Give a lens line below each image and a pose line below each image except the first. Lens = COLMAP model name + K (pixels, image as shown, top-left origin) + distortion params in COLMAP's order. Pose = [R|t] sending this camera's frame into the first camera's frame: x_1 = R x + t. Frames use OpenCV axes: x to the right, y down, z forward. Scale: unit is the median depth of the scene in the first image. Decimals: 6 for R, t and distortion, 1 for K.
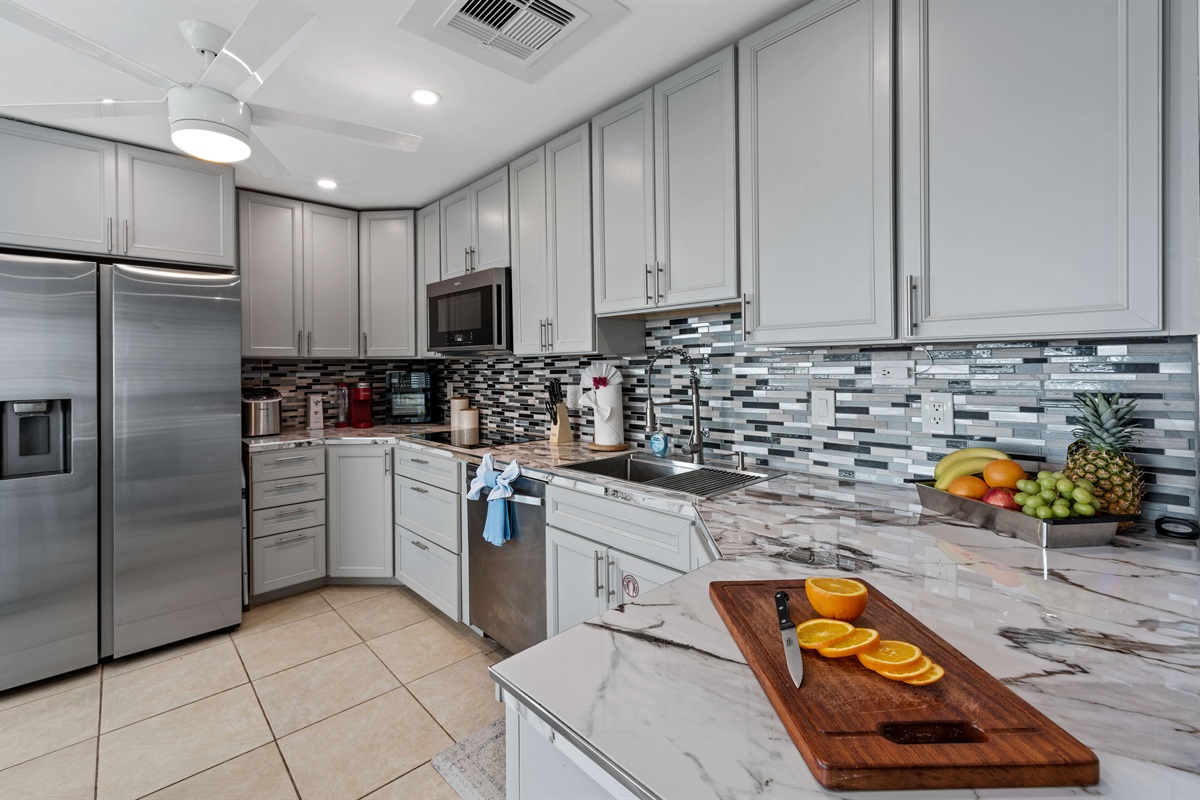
lens RADIAL K [[516.3, 0, 583.9], [0, 516.3, 368.5], [0, 0, 1]] dist [-0.004409, -0.000117]
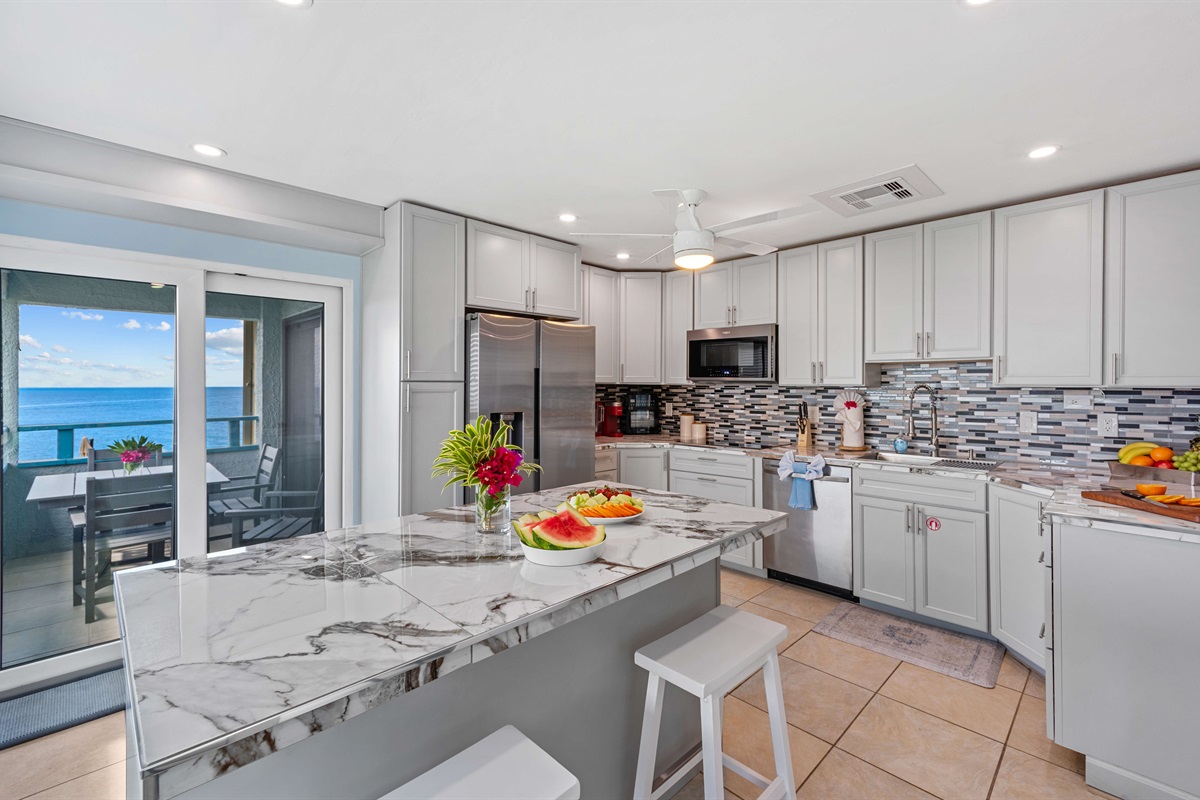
lens RADIAL K [[516.3, 0, 619.9], [0, 516.3, 385.6], [0, 0, 1]] dist [-0.004409, -0.000117]
pose [[0.998274, 0.014474, 0.056910, -0.722869], [-0.014189, 0.999885, -0.005398, -0.011206], [-0.056981, 0.004582, 0.998365, -0.450729]]
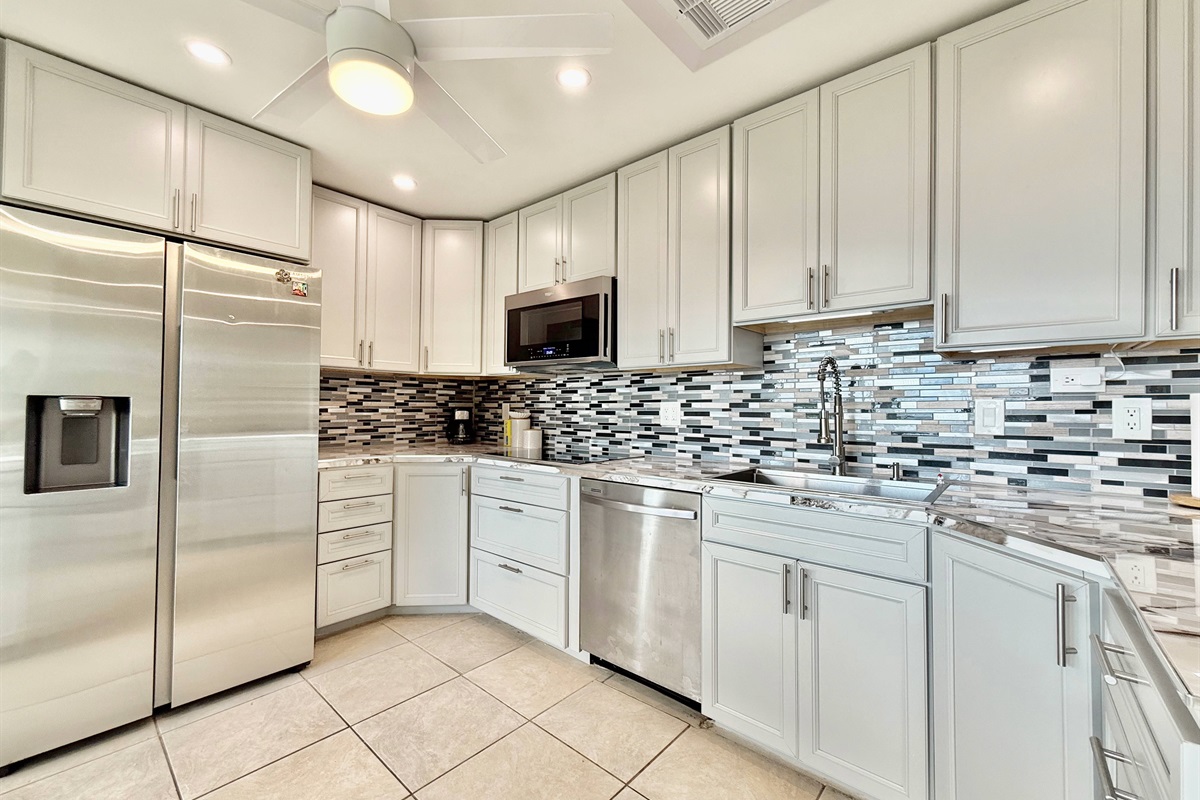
lens RADIAL K [[482.6, 0, 602.4], [0, 482.6, 402.8], [0, 0, 1]] dist [-0.003183, -0.000363]
pose [[0.992862, 0.022202, 0.117182, -0.293708], [-0.020435, 0.999659, -0.016254, 0.059309], [-0.117503, 0.013743, 0.992977, 0.119367]]
